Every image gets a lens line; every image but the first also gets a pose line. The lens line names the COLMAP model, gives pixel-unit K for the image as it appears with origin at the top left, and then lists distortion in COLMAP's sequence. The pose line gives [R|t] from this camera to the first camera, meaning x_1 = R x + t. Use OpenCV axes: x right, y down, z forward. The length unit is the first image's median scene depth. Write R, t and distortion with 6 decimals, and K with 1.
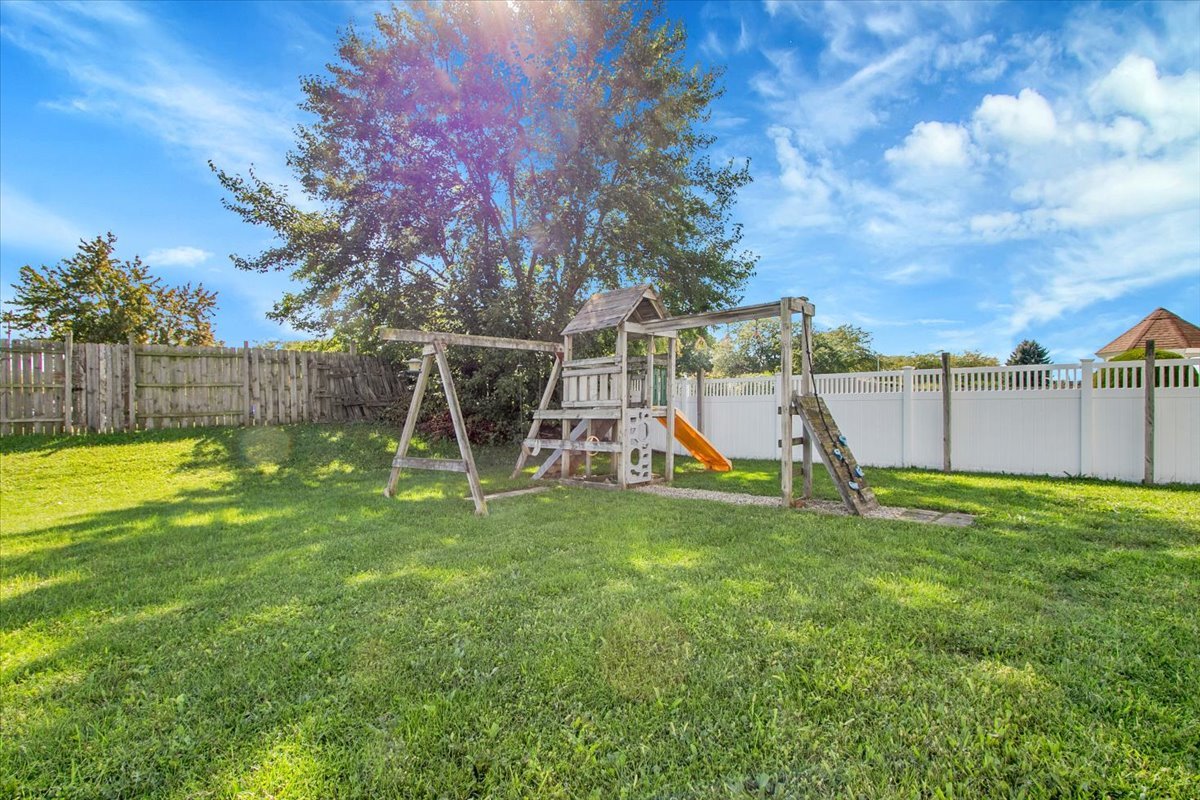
lens RADIAL K [[559.4, 0, 601.6], [0, 559.4, 408.7], [0, 0, 1]] dist [-0.005832, 0.000589]
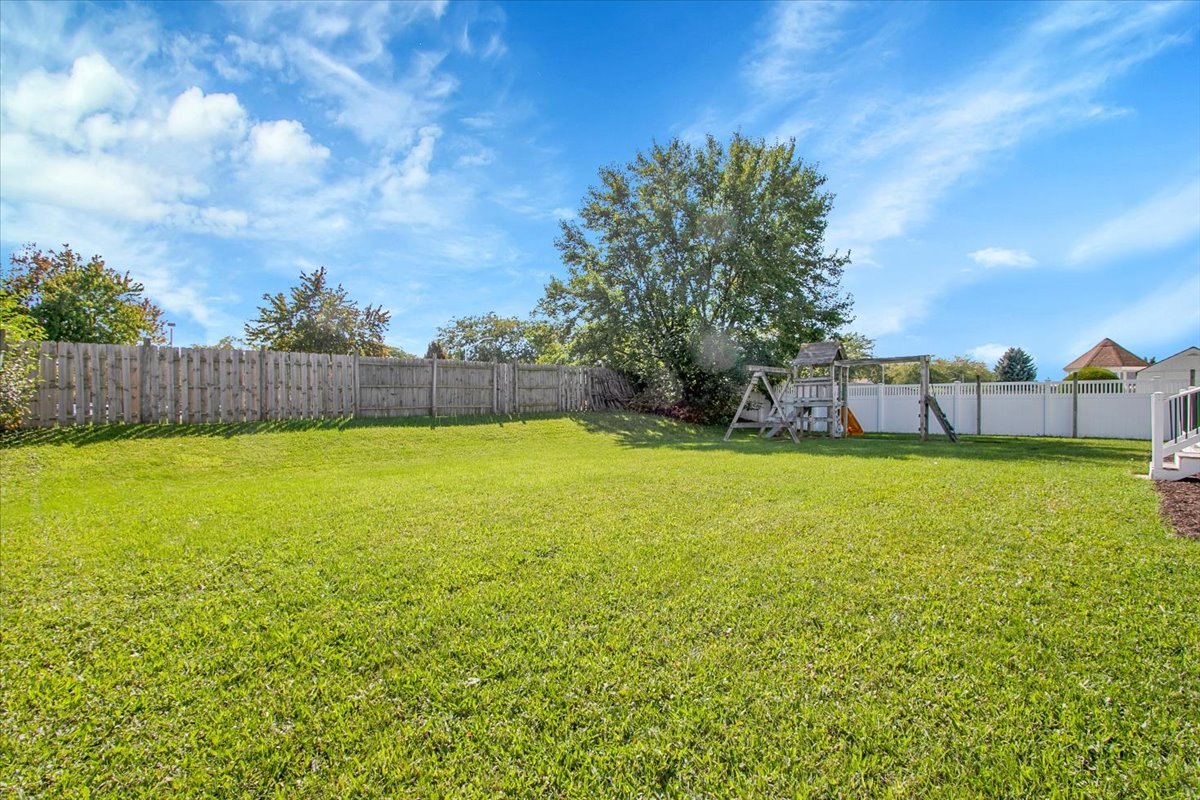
lens RADIAL K [[559.4, 0, 597.8], [0, 559.4, 423.9], [0, 0, 1]] dist [-0.005832, 0.000589]
pose [[0.999857, 0.006393, 0.015644, -0.589218], [-0.006823, 0.999597, 0.027567, 0.021774], [-0.015461, -0.027670, 0.999498, -0.741016]]
